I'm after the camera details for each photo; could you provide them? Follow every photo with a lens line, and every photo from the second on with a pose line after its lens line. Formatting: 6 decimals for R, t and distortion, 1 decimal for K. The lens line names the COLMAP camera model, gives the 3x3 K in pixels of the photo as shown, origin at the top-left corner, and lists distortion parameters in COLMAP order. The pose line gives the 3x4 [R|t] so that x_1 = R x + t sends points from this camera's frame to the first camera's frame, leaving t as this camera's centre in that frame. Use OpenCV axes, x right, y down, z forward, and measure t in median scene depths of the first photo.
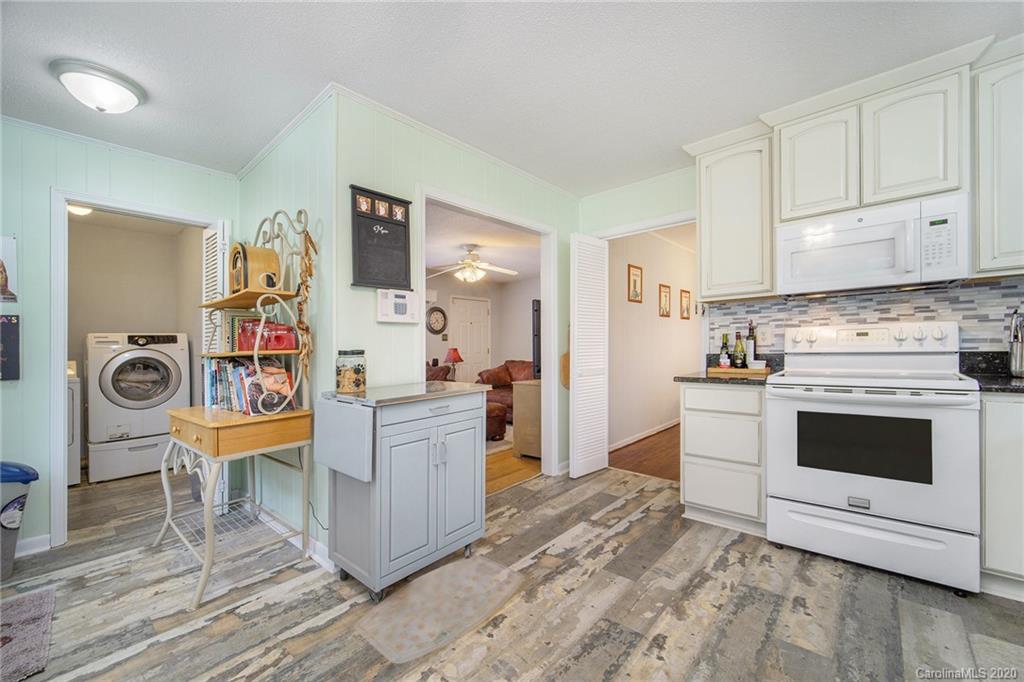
lens RADIAL K [[410.0, 0, 526.5], [0, 410.0, 348.2], [0, 0, 1]] dist [0.002072, 0.000523]
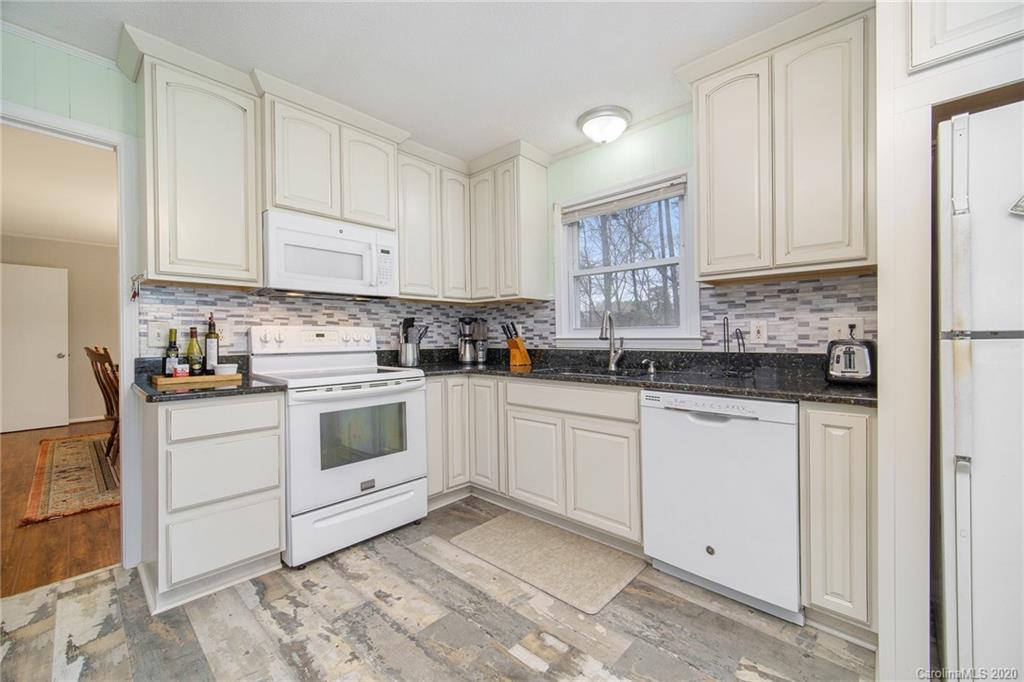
lens RADIAL K [[410.0, 0, 526.5], [0, 410.0, 348.2], [0, 0, 1]] dist [0.002072, 0.000523]
pose [[0.053594, -0.000865, 0.998562, -0.255466], [0.010838, 0.999941, 0.000284, 0.005809], [-0.998504, 0.010808, 0.053600, 0.444542]]
